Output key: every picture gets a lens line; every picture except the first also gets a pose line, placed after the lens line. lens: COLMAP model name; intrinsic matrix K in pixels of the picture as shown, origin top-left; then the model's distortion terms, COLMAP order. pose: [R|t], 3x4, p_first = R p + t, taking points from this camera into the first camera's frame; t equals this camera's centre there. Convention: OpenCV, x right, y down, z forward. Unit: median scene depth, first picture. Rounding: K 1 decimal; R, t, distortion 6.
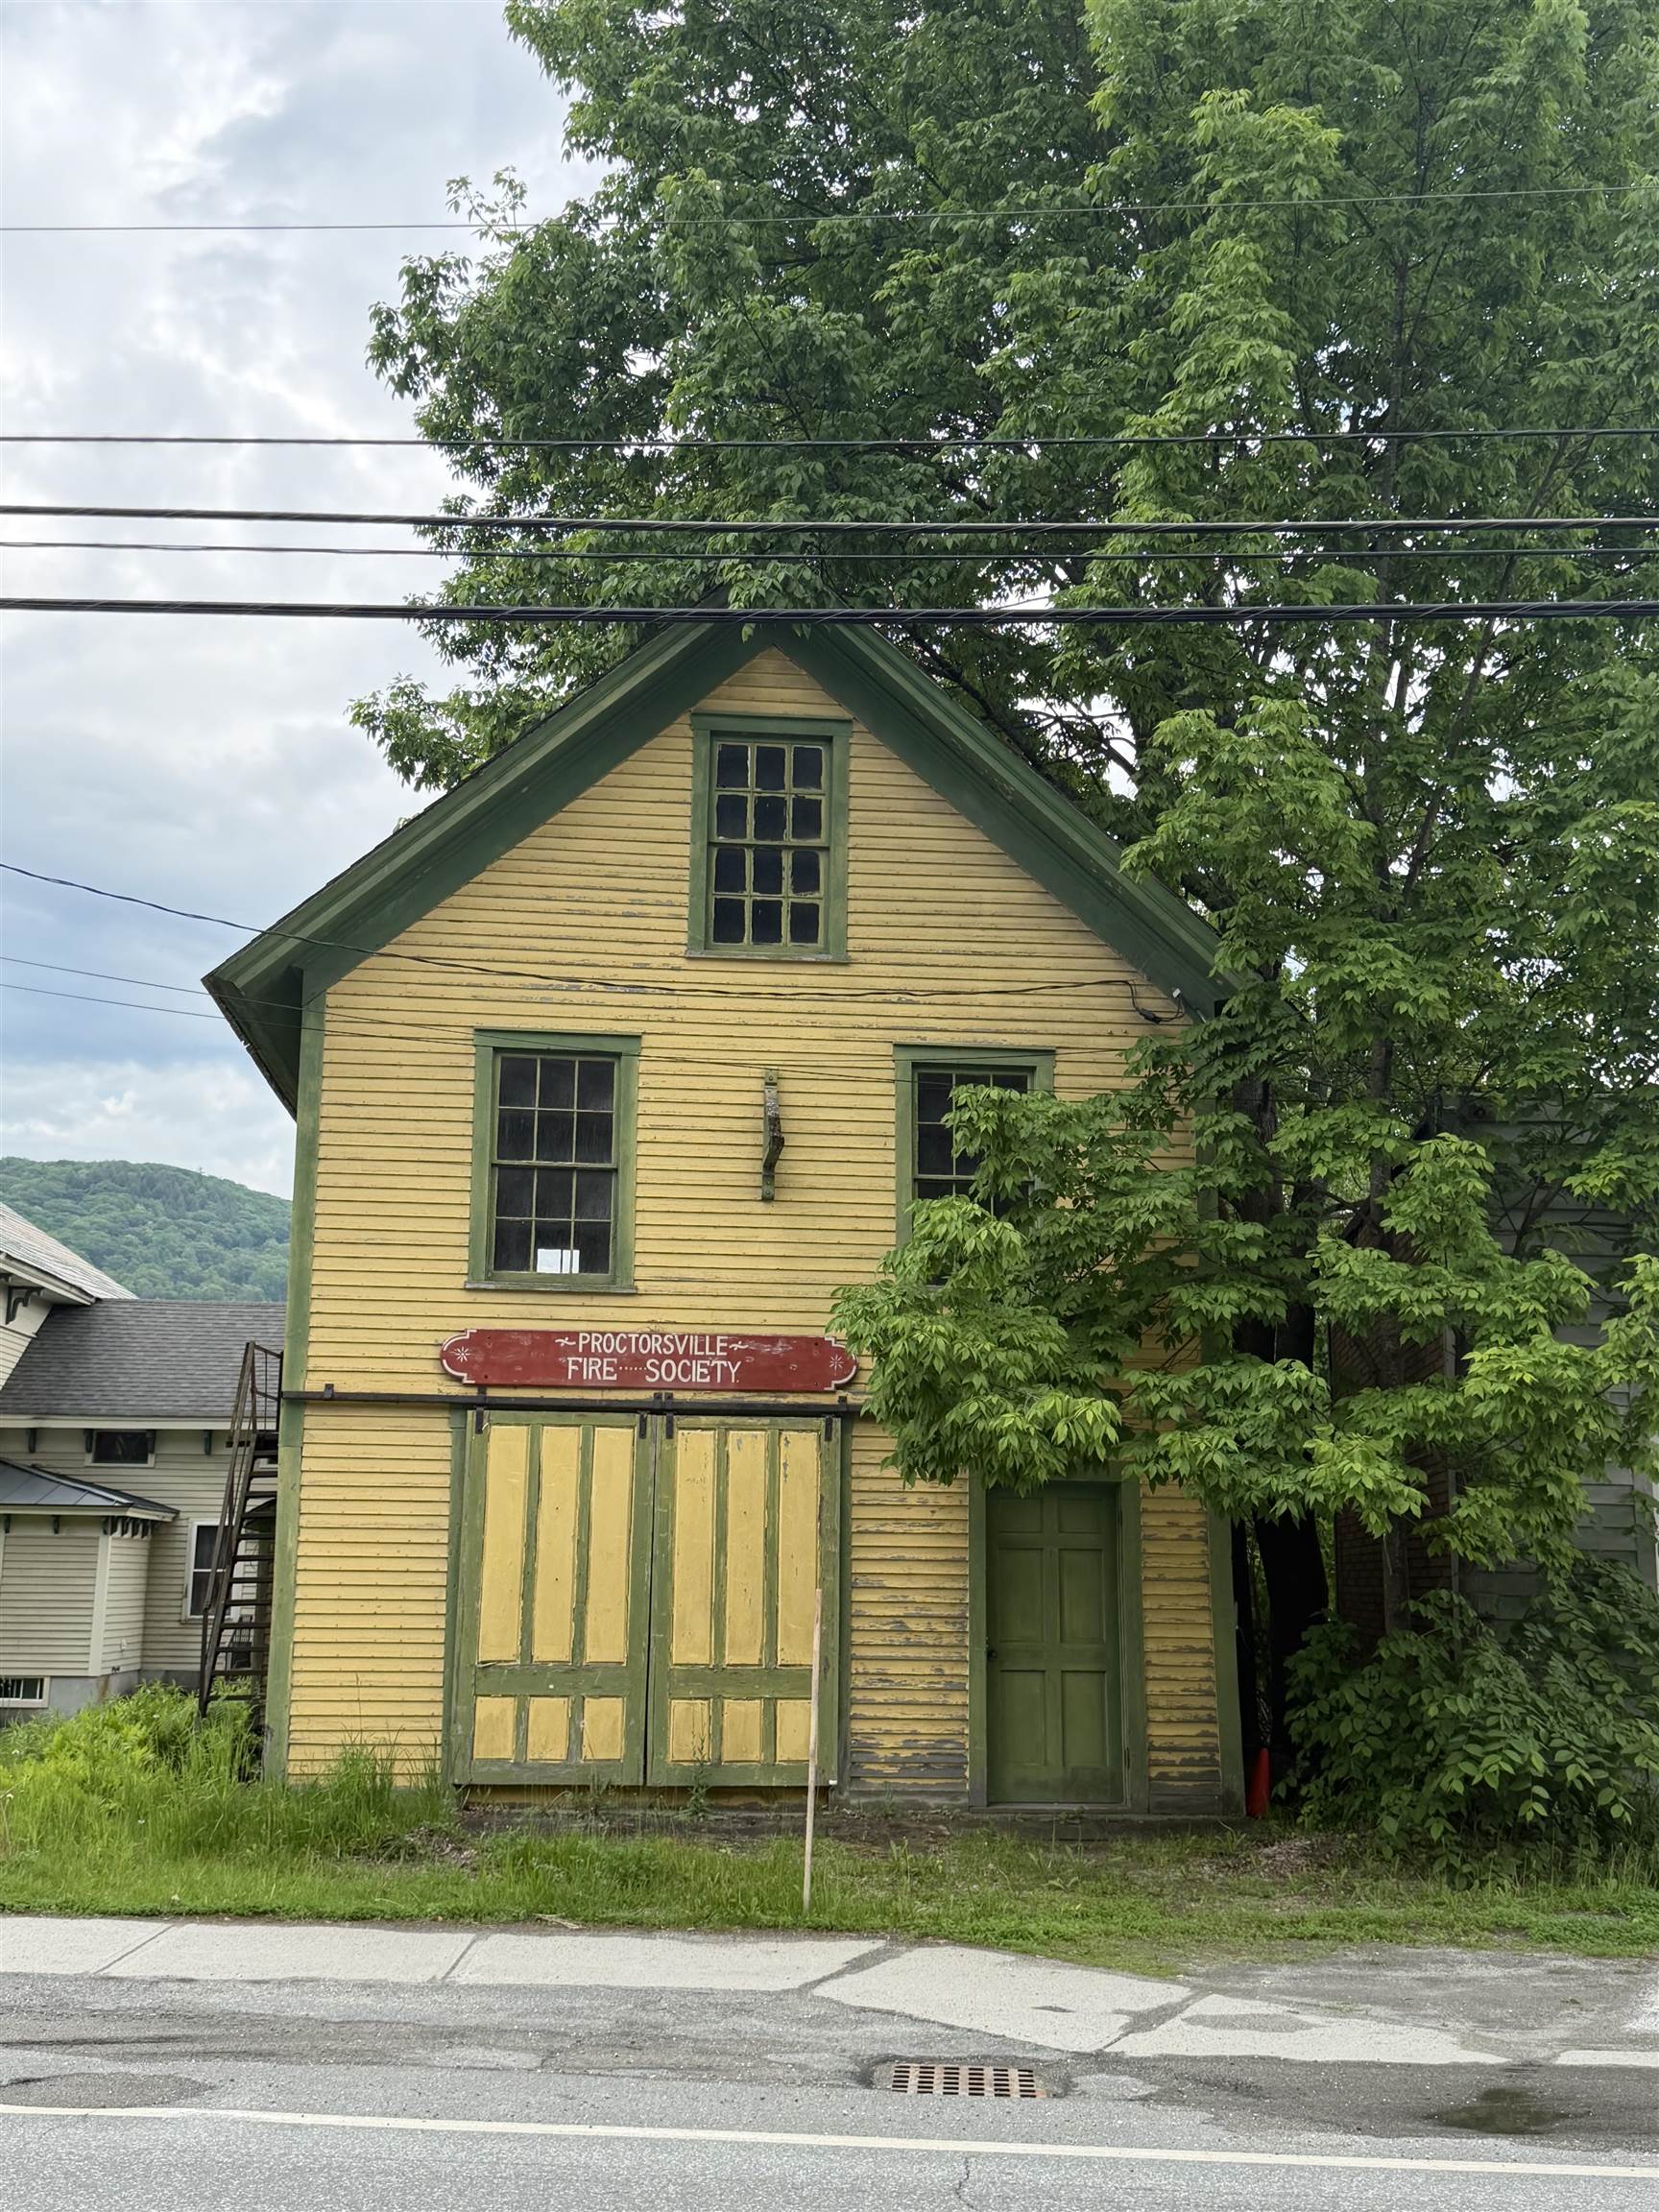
lens RADIAL K [[2414.4, 0, 825.2], [0, 2414.4, 1104.0], [0, 0, 1]] dist [0.132819, 0.000000]
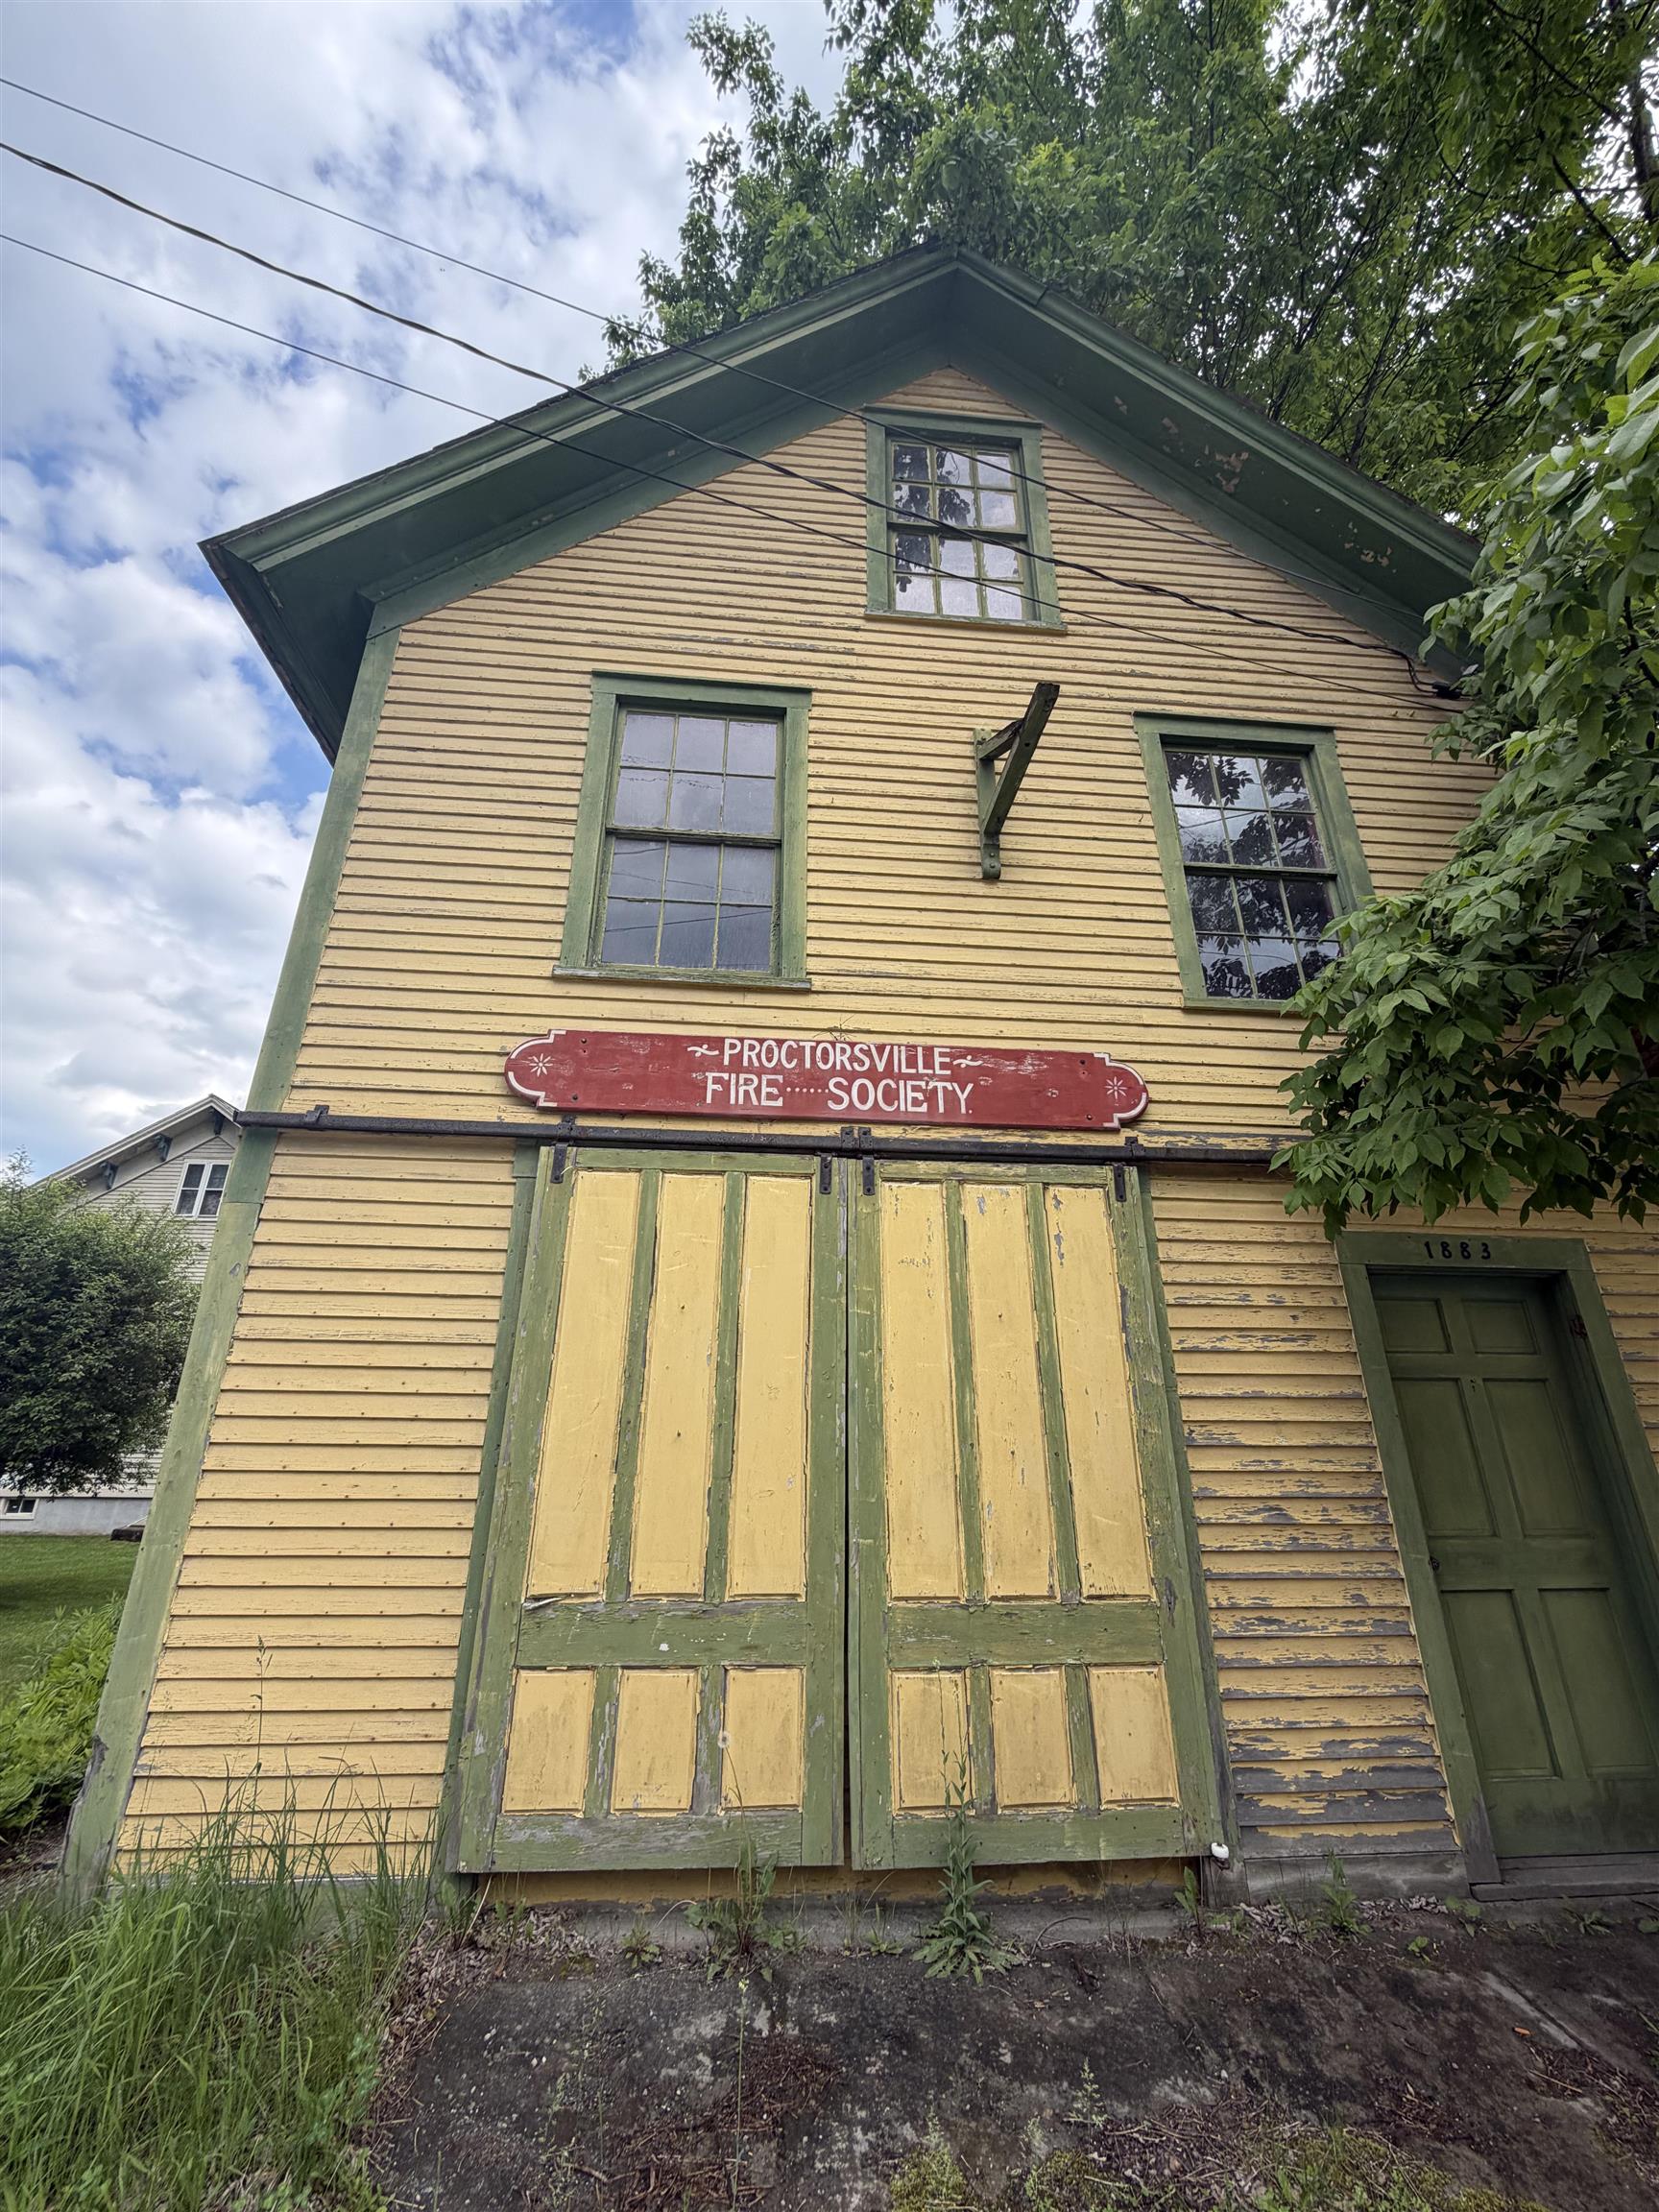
lens RADIAL K [[882.2, 0, 828.8], [0, 882.2, 1095.3], [0, 0, 1]] dist [-0.000734, 0.000189]
pose [[0.999974, -0.007085, 0.001183, -0.075032], [0.007184, 0.985512, -0.169453, 0.151809], [0.000034, 0.169457, 0.985538, 0.779061]]
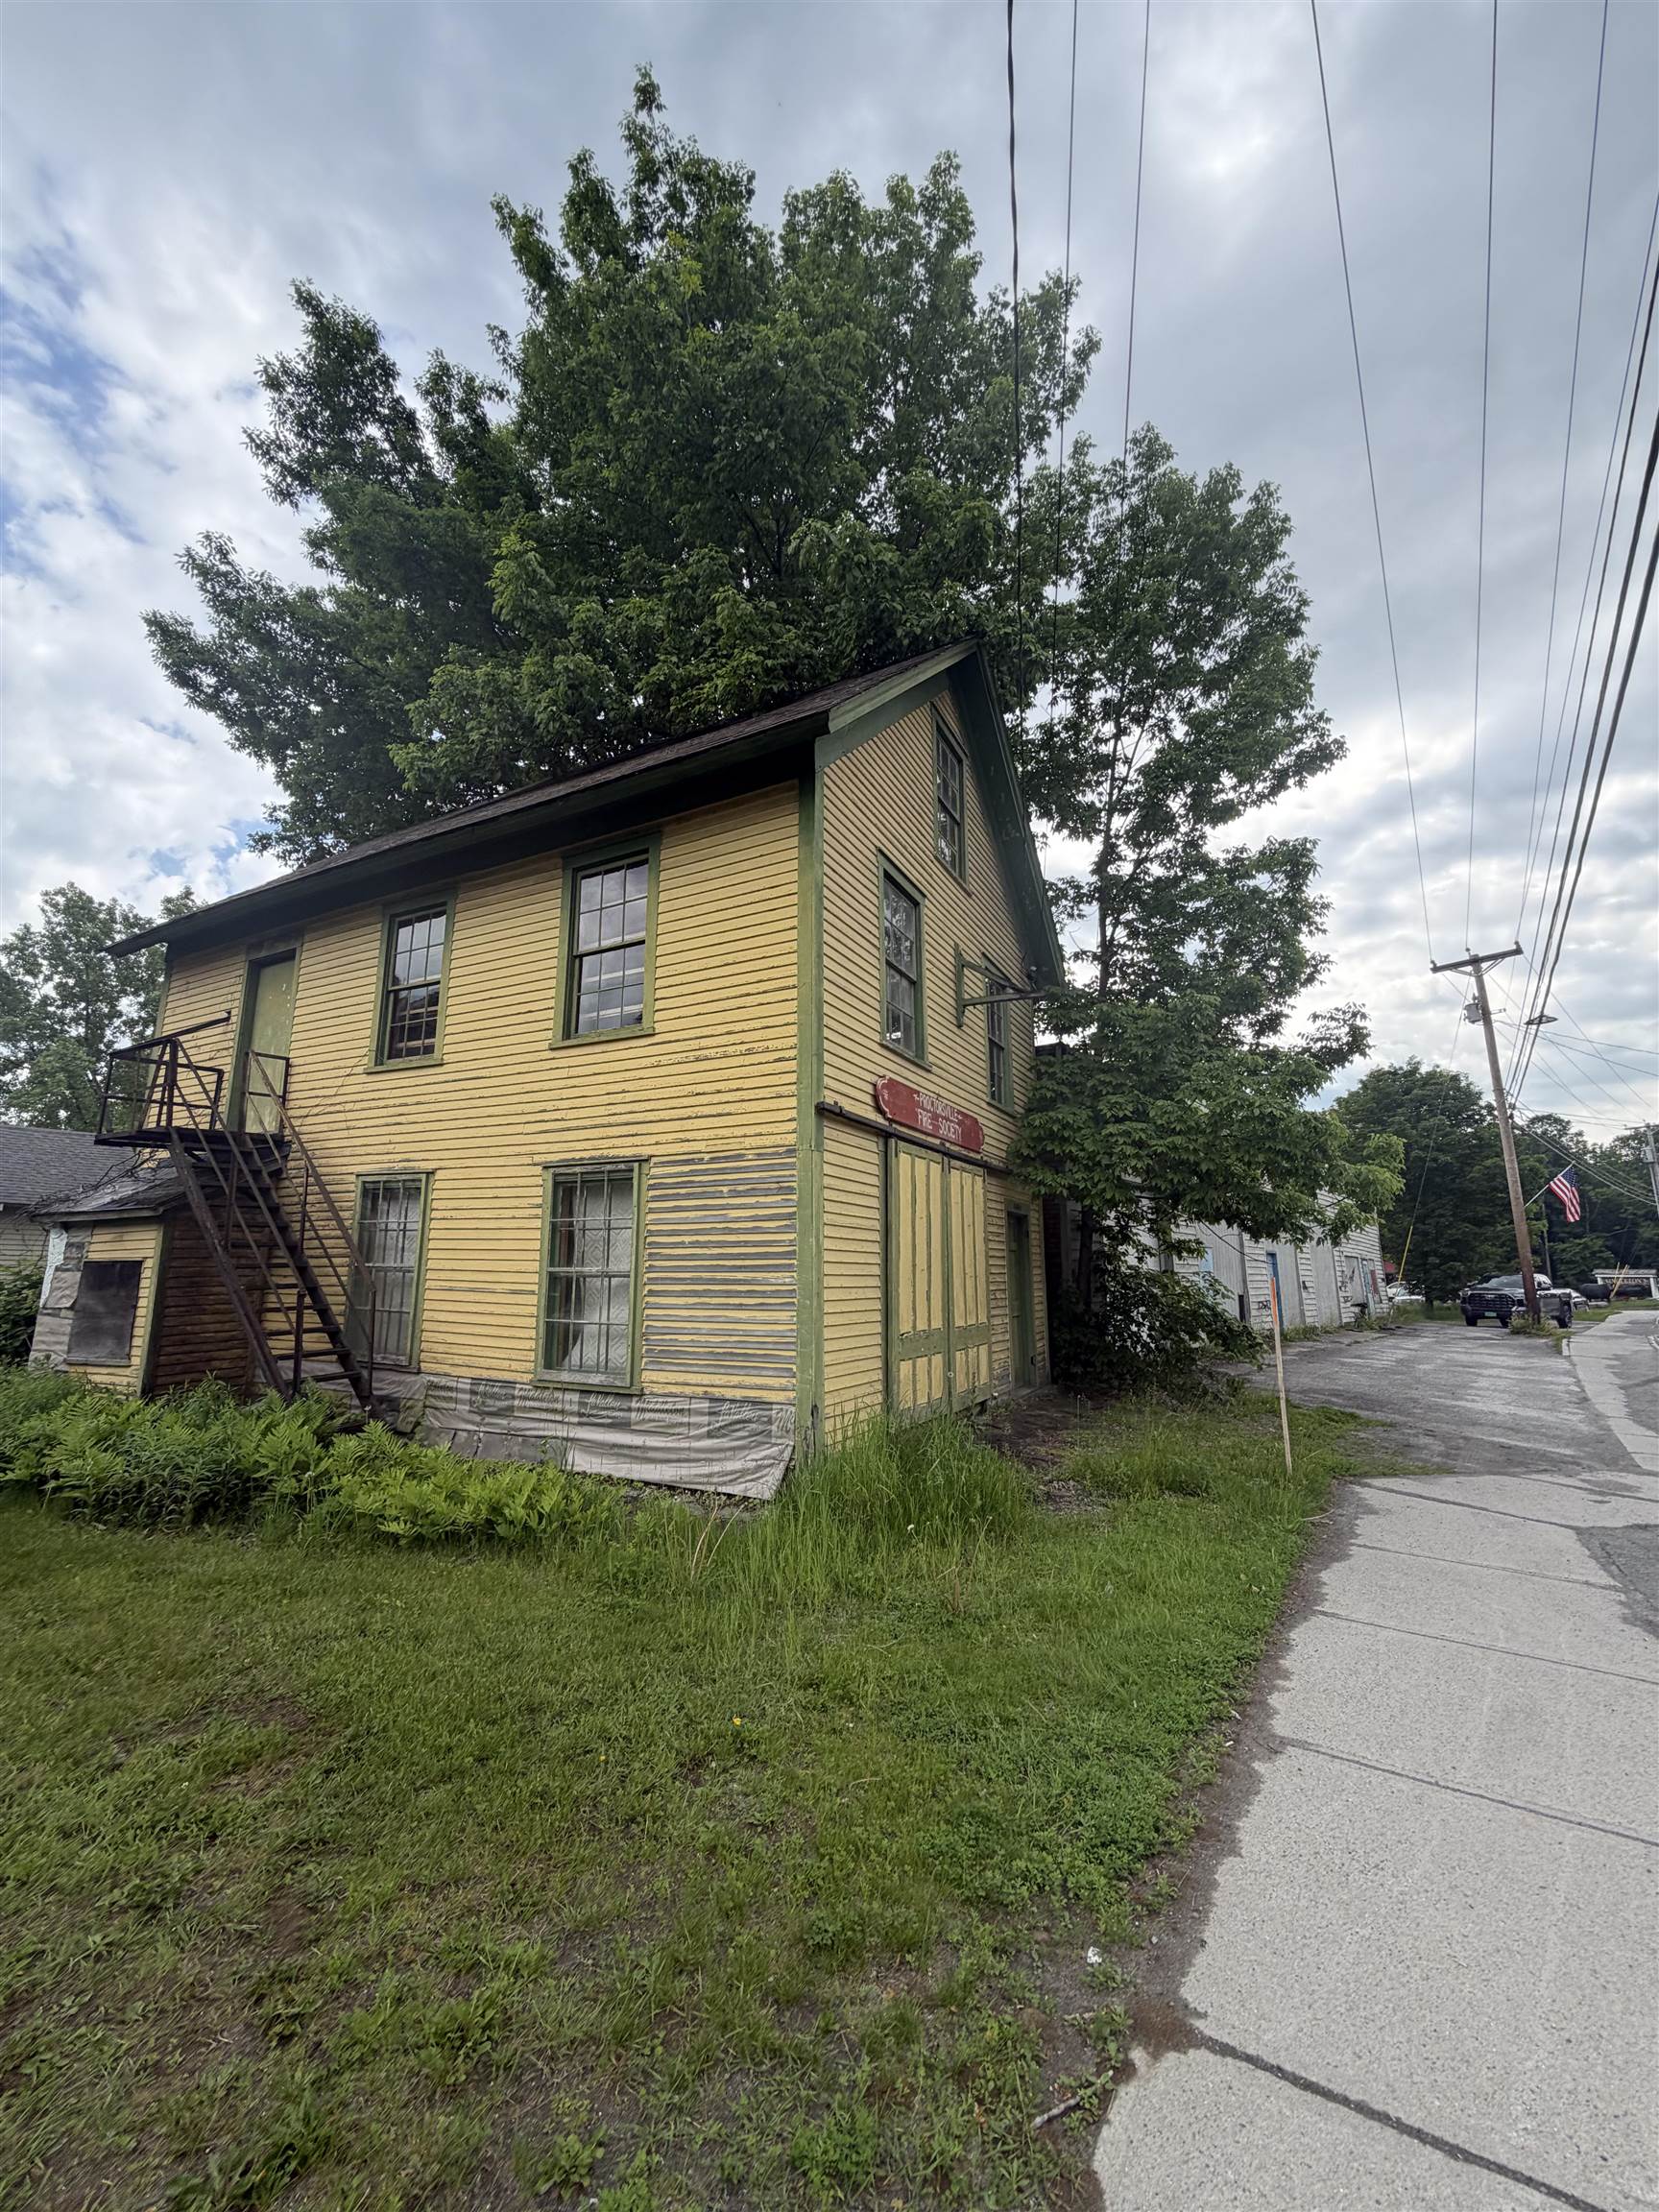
lens RADIAL K [[882.2, 0, 829.0], [0, 882.2, 1106.6], [0, 0, 1]] dist [-0.000734, 0.000189]
pose [[0.543372, 0.143064, 0.827212, -0.550910], [-0.165801, 0.984251, -0.061313, 0.143752], [-0.822956, -0.103836, 0.558535, 0.771227]]
